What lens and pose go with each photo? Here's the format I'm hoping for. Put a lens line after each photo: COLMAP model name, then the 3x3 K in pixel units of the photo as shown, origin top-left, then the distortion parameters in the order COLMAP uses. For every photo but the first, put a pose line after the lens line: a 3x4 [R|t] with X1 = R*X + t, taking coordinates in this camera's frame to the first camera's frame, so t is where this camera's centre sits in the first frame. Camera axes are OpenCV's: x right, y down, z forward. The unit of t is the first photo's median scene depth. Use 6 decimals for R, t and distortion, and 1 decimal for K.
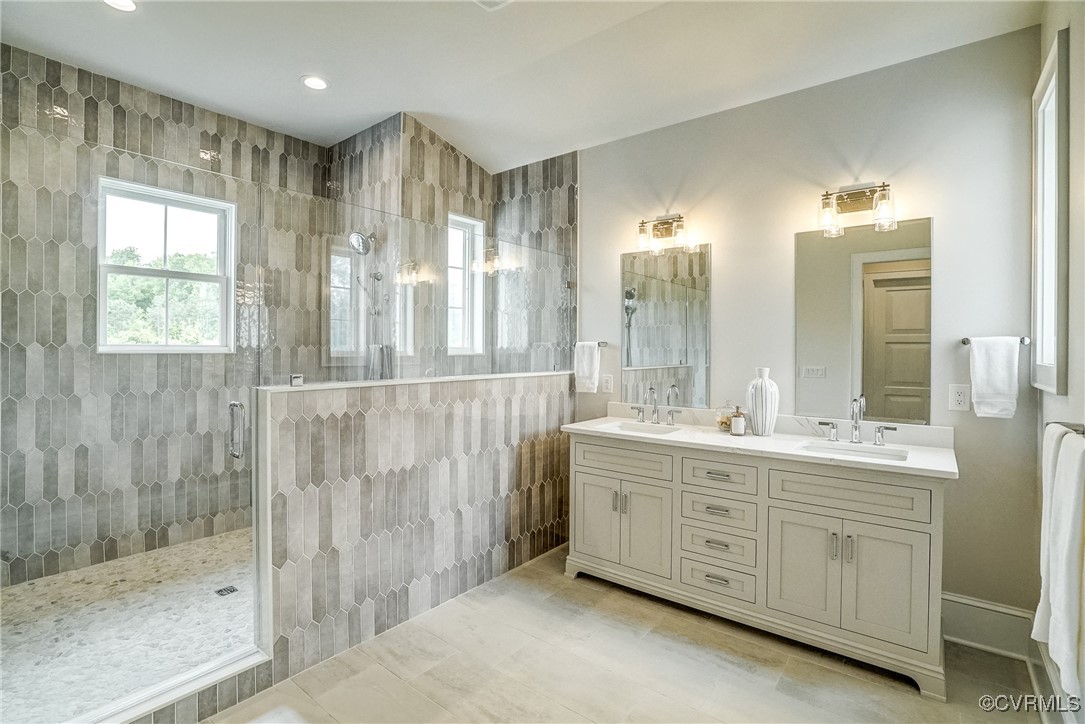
lens RADIAL K [[512.2, 0, 544.1], [0, 512.2, 353.1], [0, 0, 1]] dist [0.000016, 0.022679]
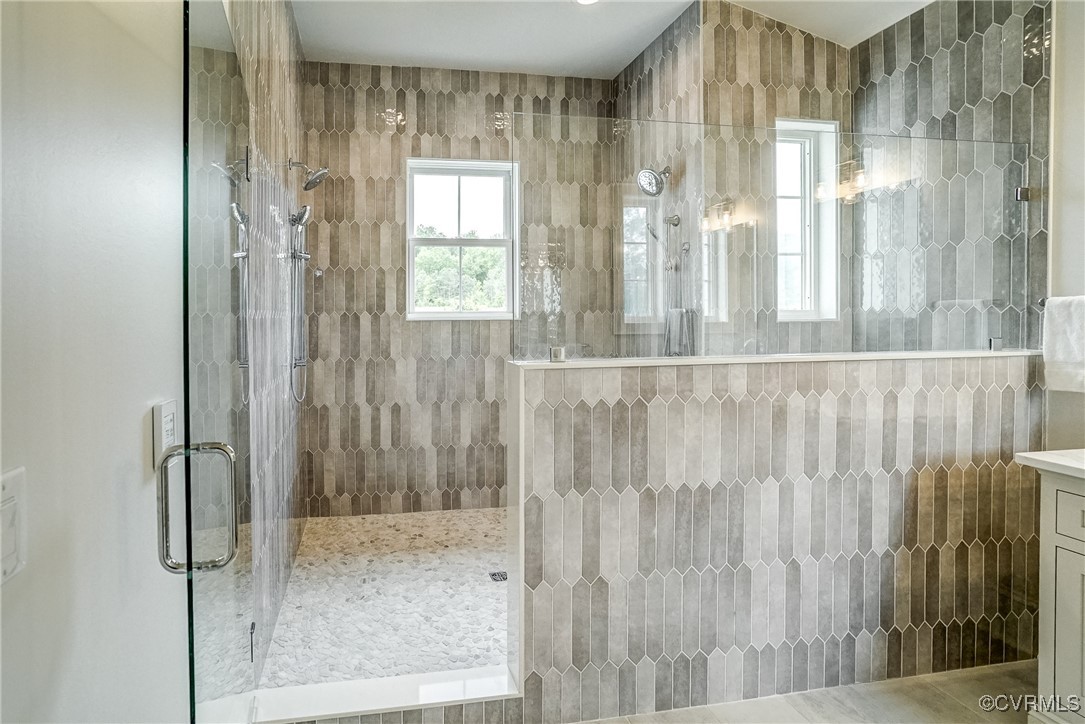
lens RADIAL K [[513.1, 0, 441.2], [0, 513.1, 320.7], [0, 0, 1]] dist [-0.054571, 0.013137]
pose [[0.714146, -0.001047, -0.699997, -0.042121], [0.004288, 0.999987, 0.002879, -0.001806], [0.699984, -0.005057, 0.714140, 0.220547]]
